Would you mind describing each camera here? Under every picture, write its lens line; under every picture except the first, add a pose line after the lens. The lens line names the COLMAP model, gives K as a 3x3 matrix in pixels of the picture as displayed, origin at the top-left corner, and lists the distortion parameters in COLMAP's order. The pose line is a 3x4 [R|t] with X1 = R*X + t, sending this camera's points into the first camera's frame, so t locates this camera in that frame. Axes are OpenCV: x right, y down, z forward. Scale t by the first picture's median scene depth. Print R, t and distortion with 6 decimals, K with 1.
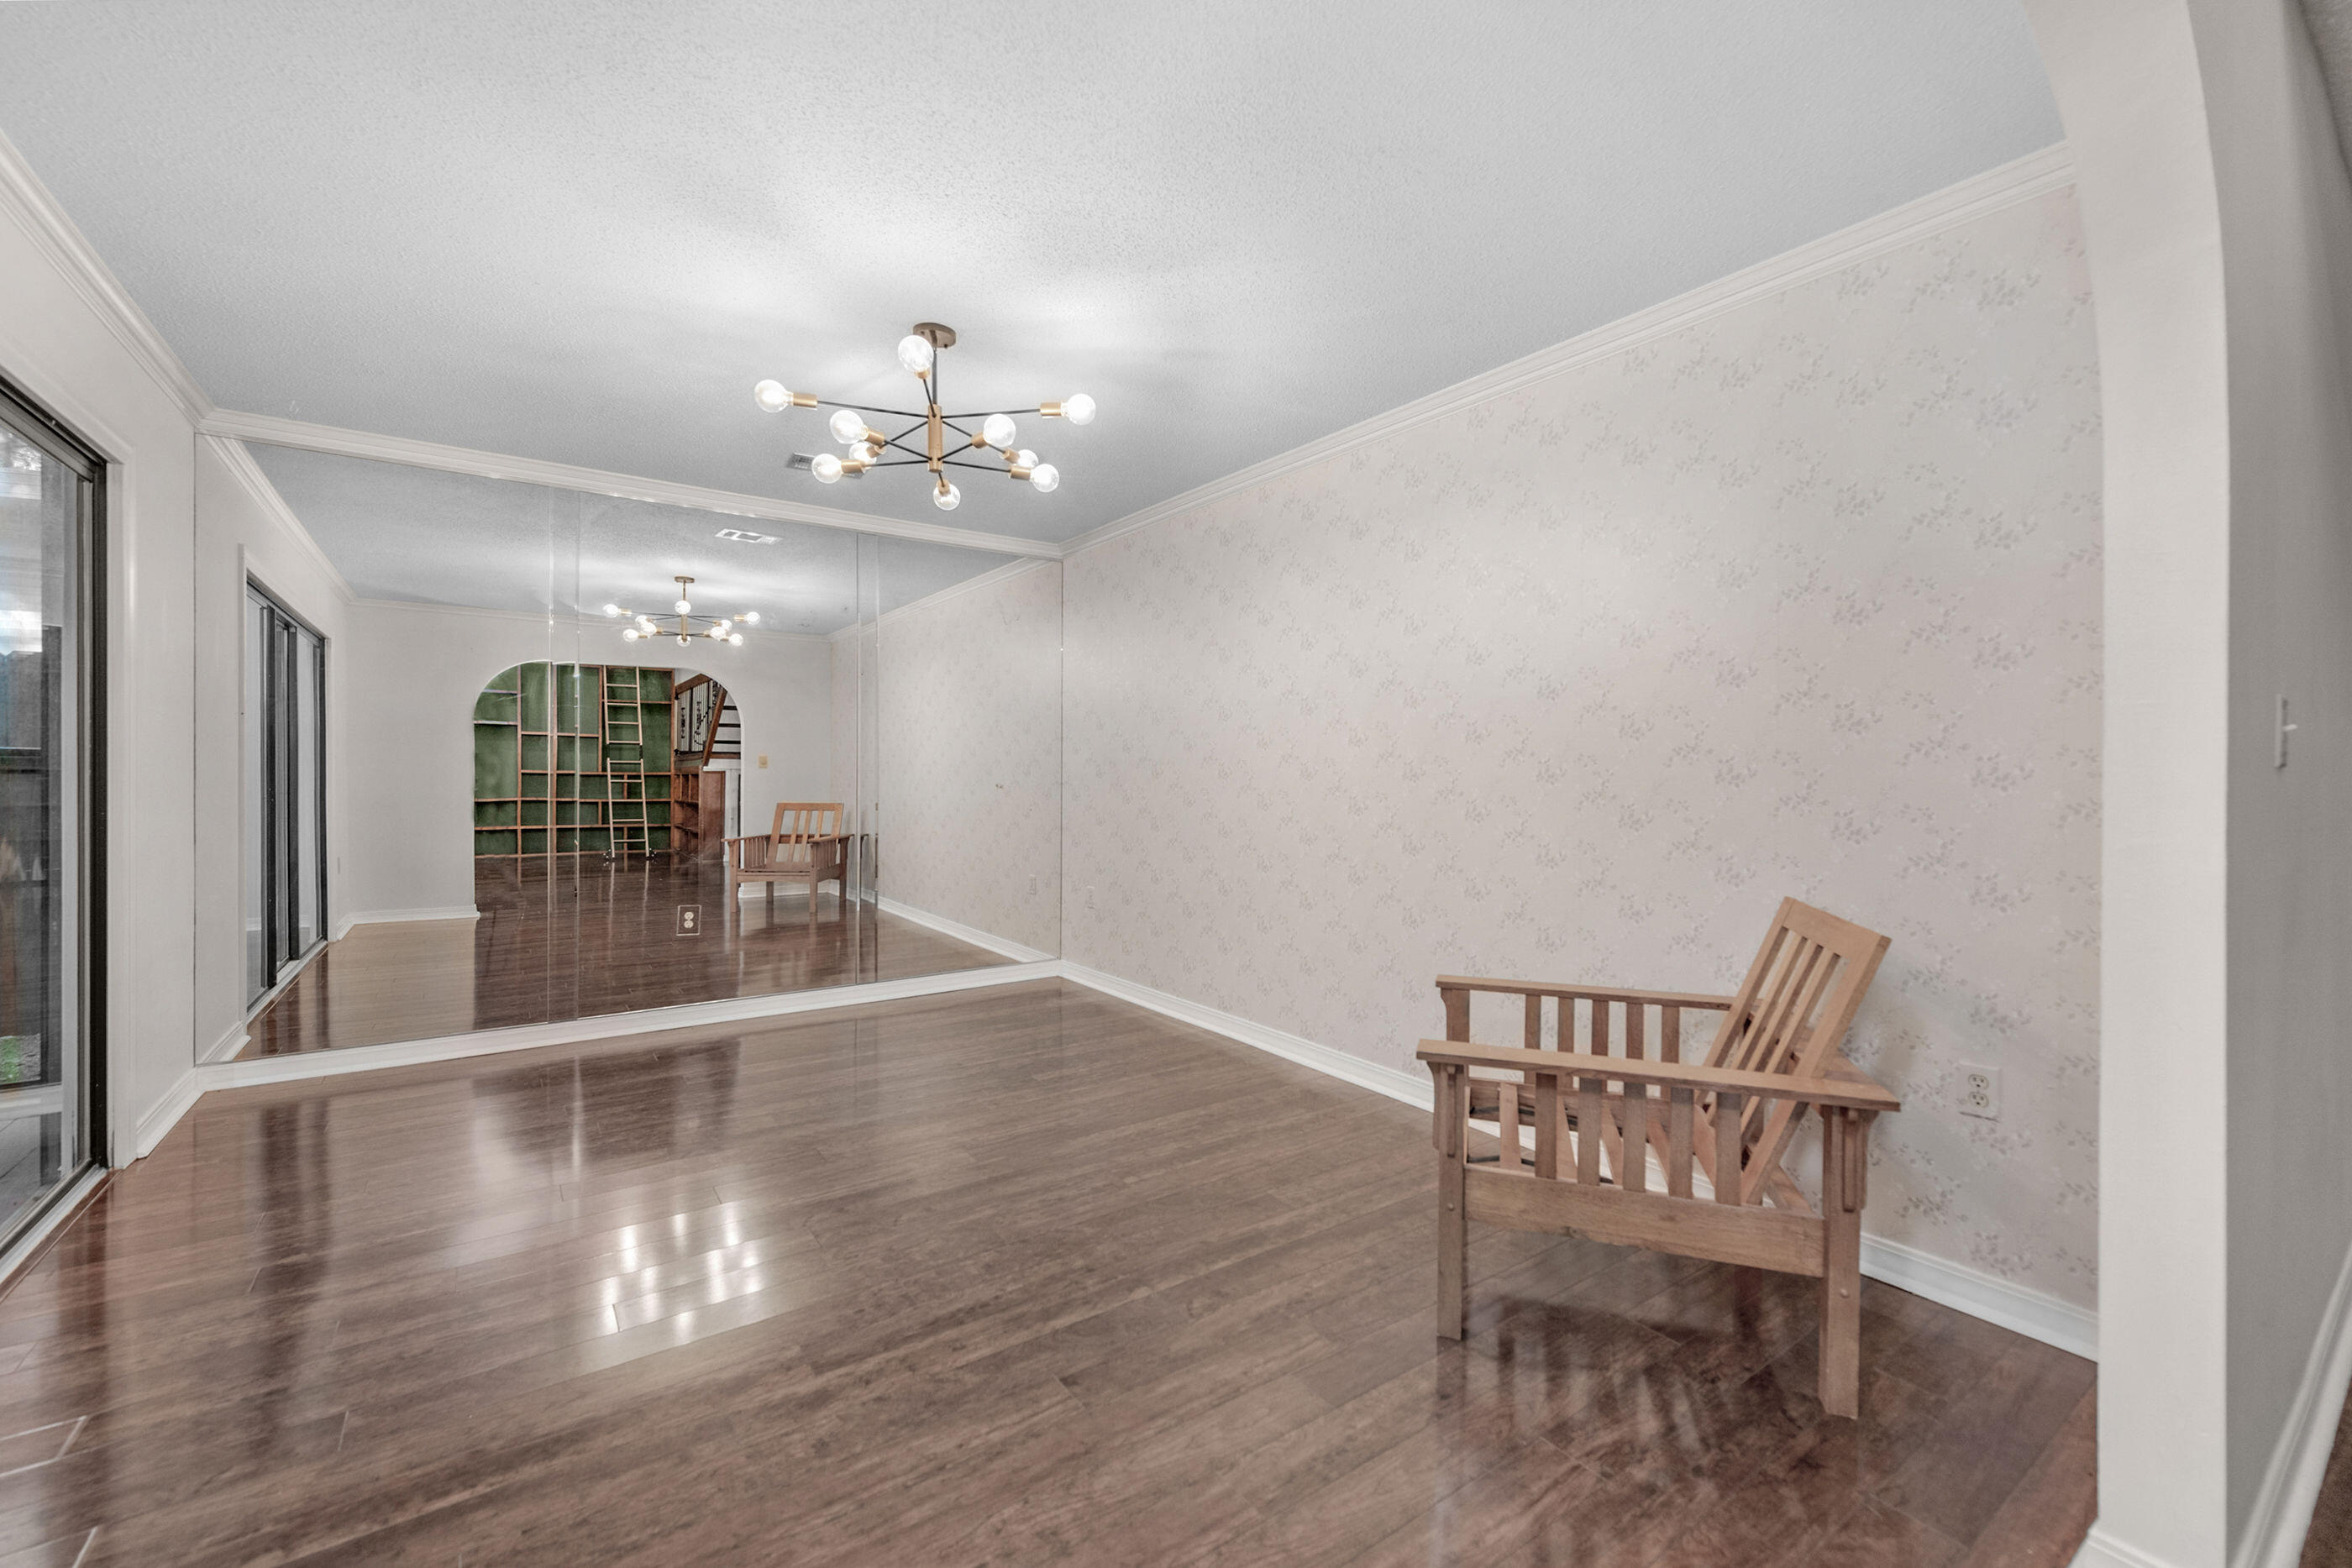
lens RADIAL K [[946.7, 0, 1180.2], [0, 946.7, 779.5], [0, 0, 1]] dist [-0.000746, -0.000010]
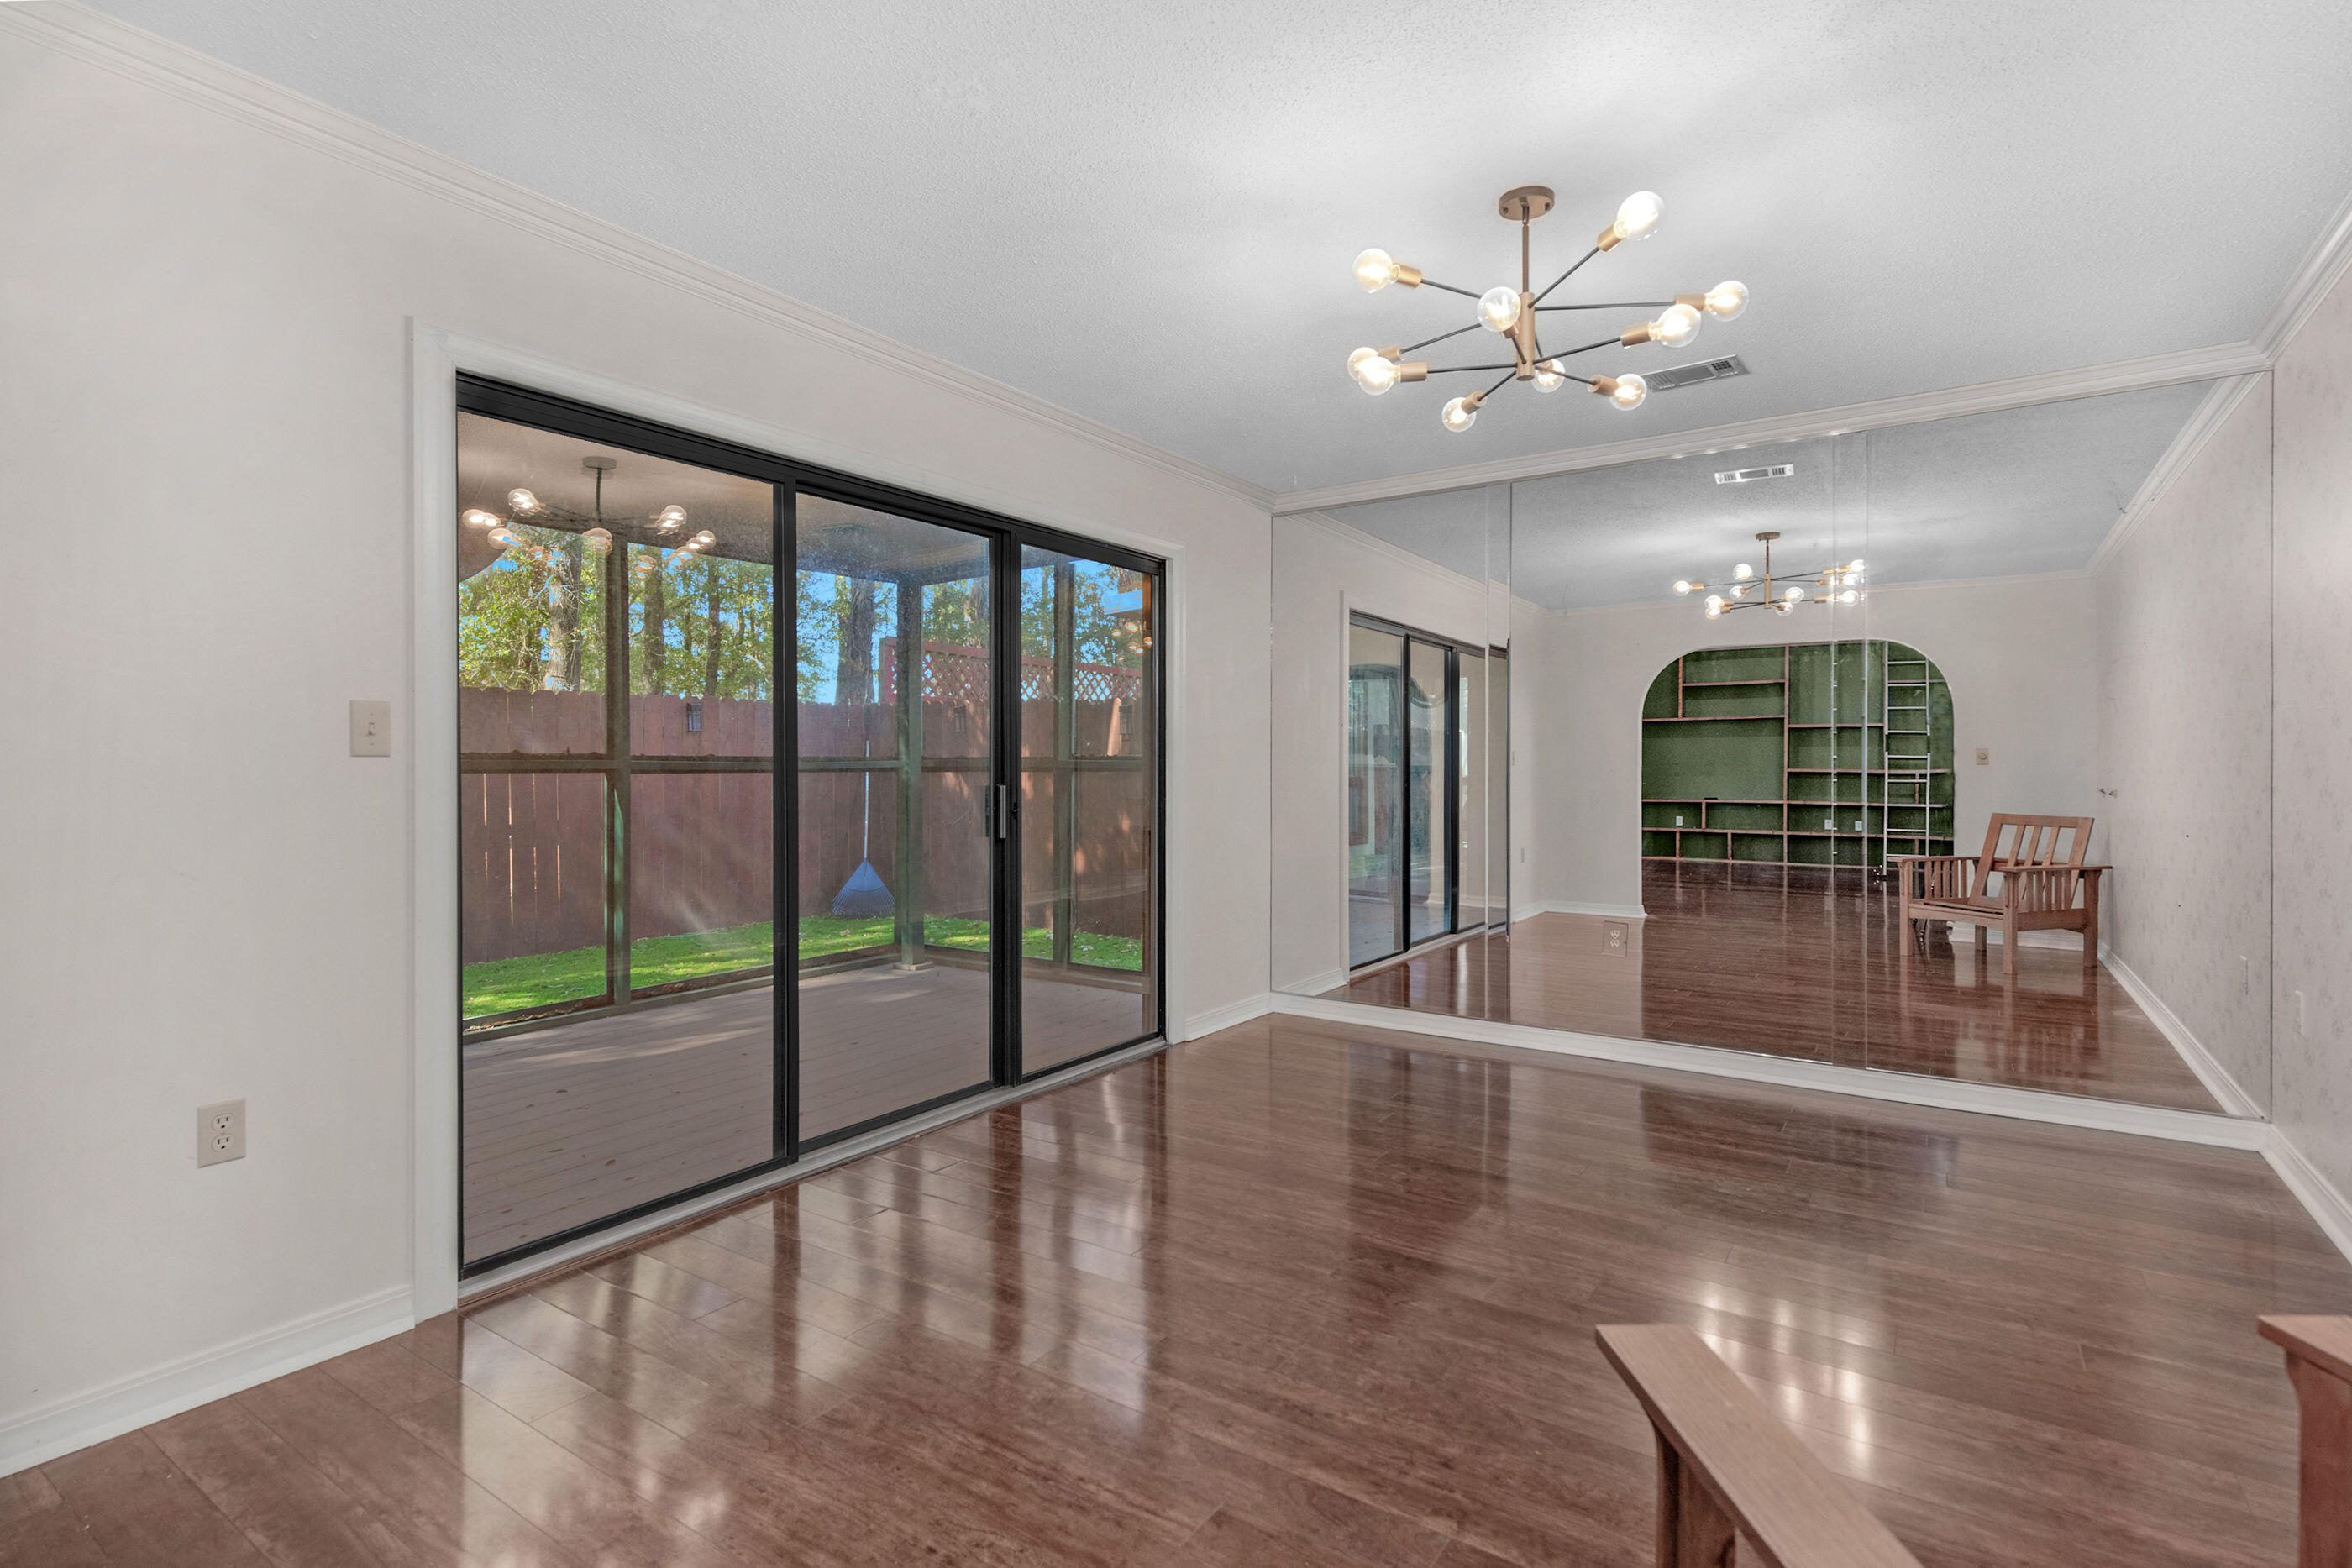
lens RADIAL K [[1131.7, 0, 1179.0], [0, 1131.7, 775.7], [0, 0, 1]] dist [0.027895, -0.000064]
pose [[0.349122, 0.002606, -0.937074, 0.207012], [-0.005872, 0.999983, 0.000593, -0.000584], [0.937059, 0.005296, 0.349132, 0.162715]]
